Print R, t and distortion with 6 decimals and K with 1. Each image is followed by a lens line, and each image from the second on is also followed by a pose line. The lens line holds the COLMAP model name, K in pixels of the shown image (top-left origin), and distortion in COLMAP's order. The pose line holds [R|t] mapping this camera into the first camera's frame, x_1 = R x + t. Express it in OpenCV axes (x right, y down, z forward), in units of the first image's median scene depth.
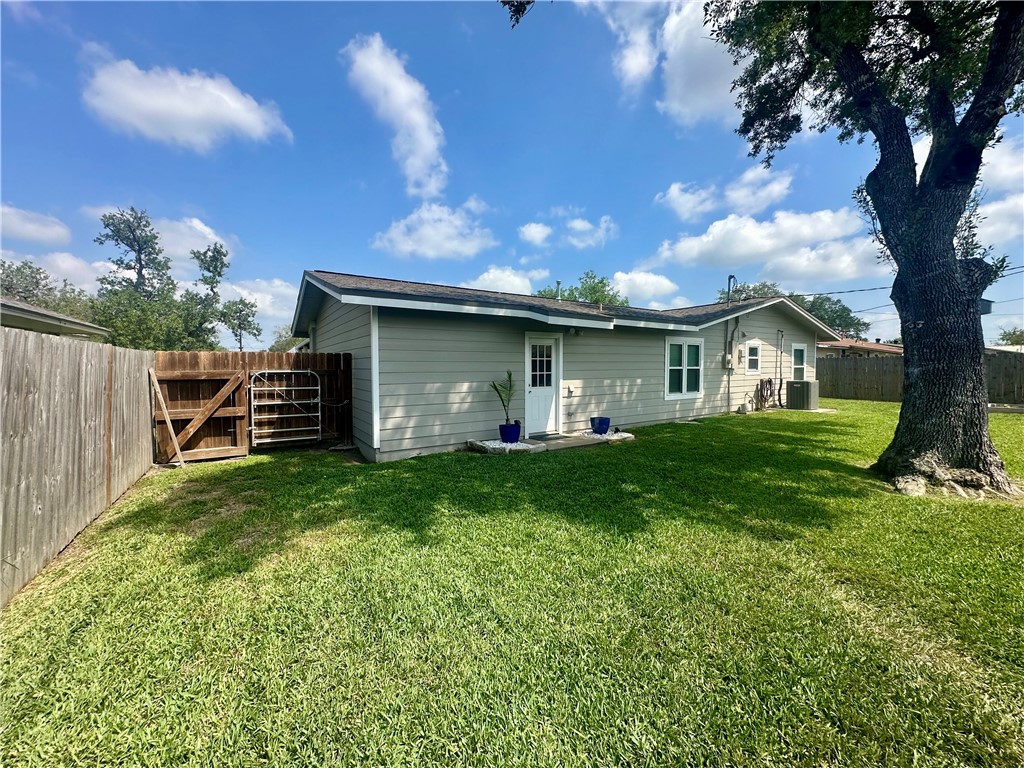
lens RADIAL K [[409.1, 0, 512.0], [0, 409.1, 384.0], [0, 0, 1]] dist [0.000559, -0.000082]
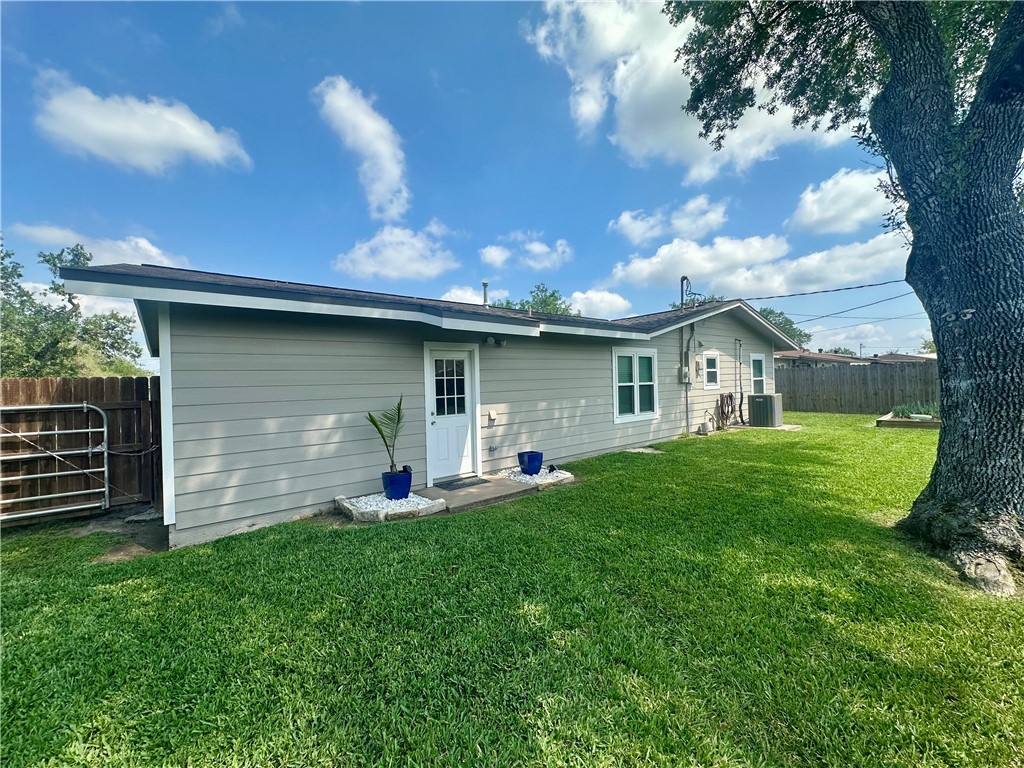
lens RADIAL K [[409.1, 0, 512.0], [0, 409.1, 384.0], [0, 0, 1]] dist [0.000559, -0.000082]
pose [[0.995324, -0.025291, 0.093222, 0.099982], [0.029195, 0.998743, -0.040746, -0.013896], [-0.092075, 0.043277, 0.994811, 0.208827]]
